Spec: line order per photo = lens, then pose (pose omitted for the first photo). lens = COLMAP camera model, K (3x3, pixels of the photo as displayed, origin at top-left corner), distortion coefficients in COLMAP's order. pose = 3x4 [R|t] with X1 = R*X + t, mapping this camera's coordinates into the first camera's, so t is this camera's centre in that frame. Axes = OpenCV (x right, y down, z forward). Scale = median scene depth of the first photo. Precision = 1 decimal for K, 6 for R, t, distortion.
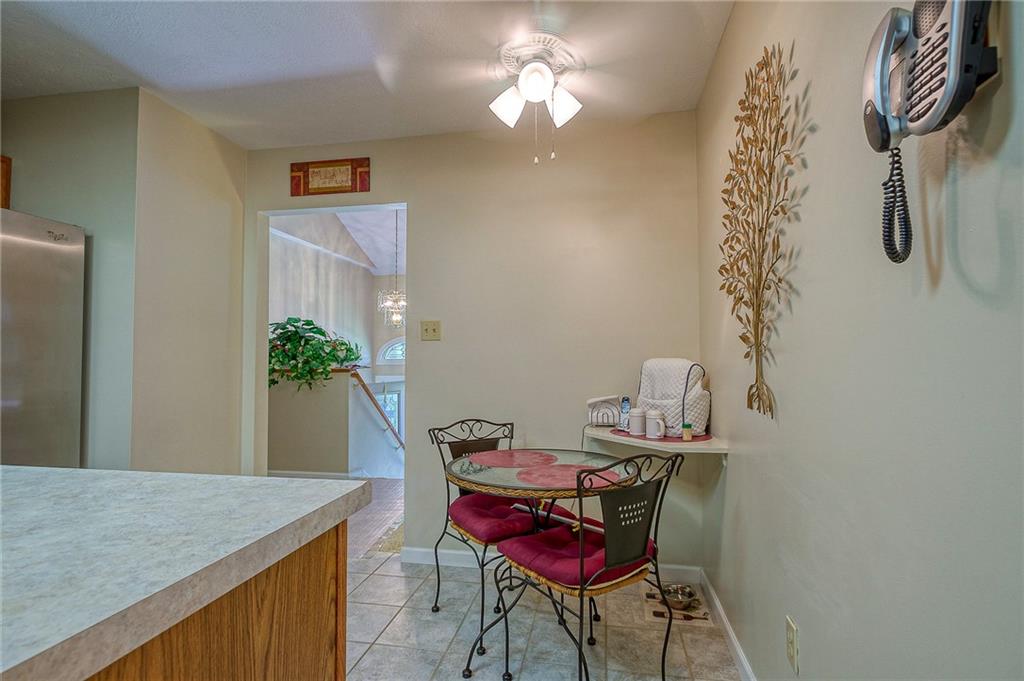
lens RADIAL K [[509.7, 0, 514.8], [0, 509.7, 341.1], [0, 0, 1]] dist [0.000769, -0.001372]
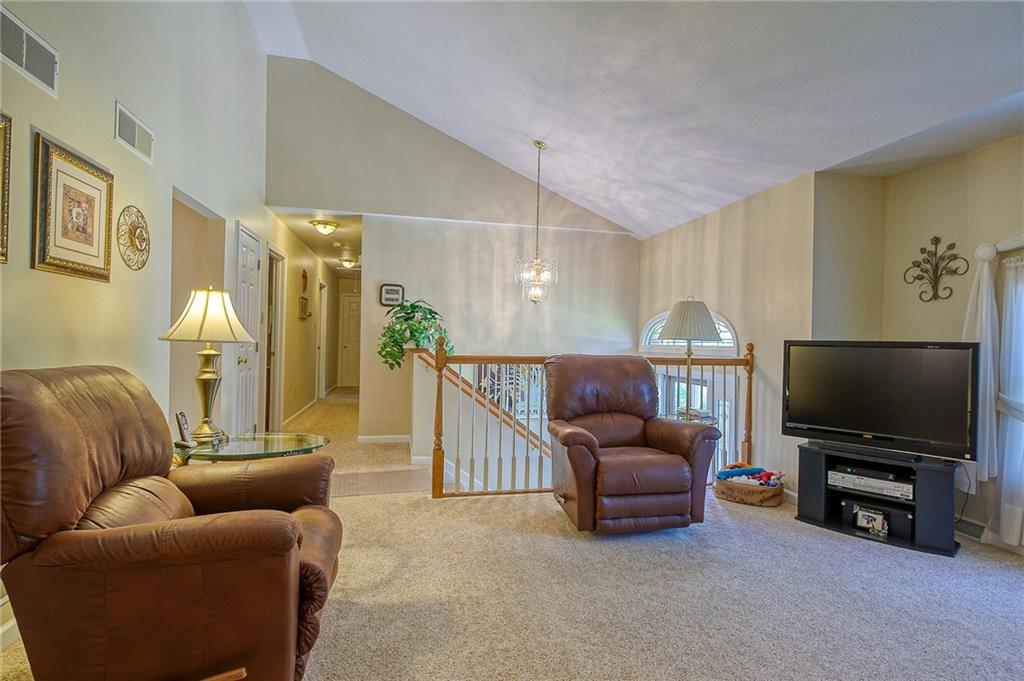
lens RADIAL K [[509.7, 0, 513.7], [0, 509.7, 338.6], [0, 0, 1]] dist [0.000769, -0.001372]
pose [[0.386743, 0.005836, -0.922169, 0.781053], [0.008372, 0.999917, 0.009839, 0.031986], [0.922149, -0.011526, 0.386662, 1.002745]]
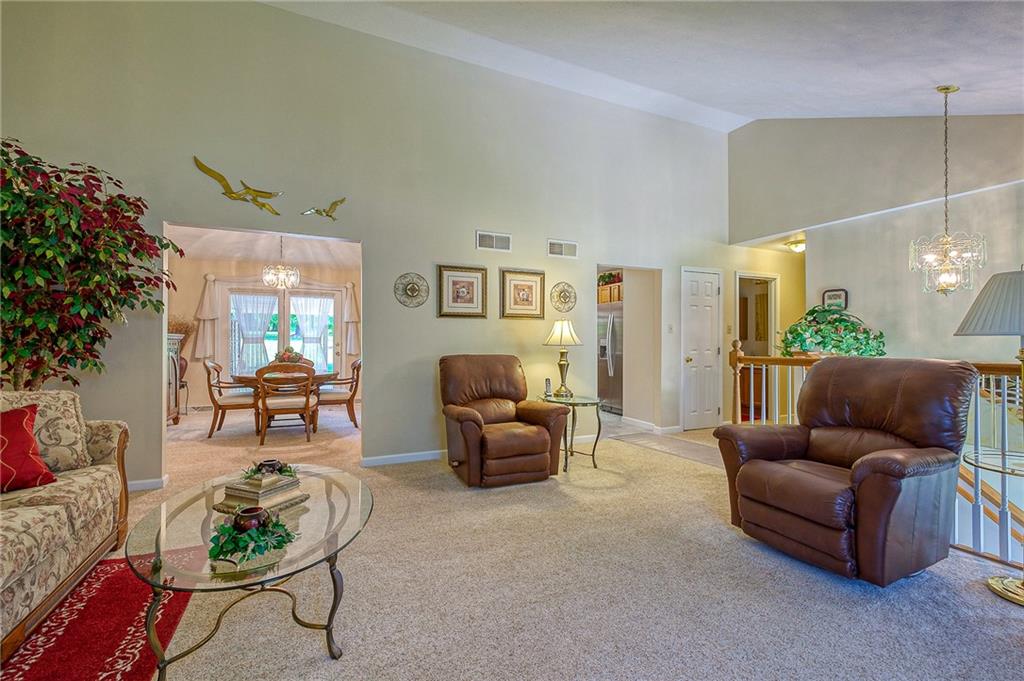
lens RADIAL K [[436.0, 0, 518.1], [0, 436.0, 338.3], [0, 0, 1]] dist [-0.005317, -0.000495]
pose [[-0.810241, -0.005759, -0.586069, 0.783526], [0.017017, 0.999299, -0.033347, 0.055785], [0.585850, -0.036992, -0.809575, 1.723628]]
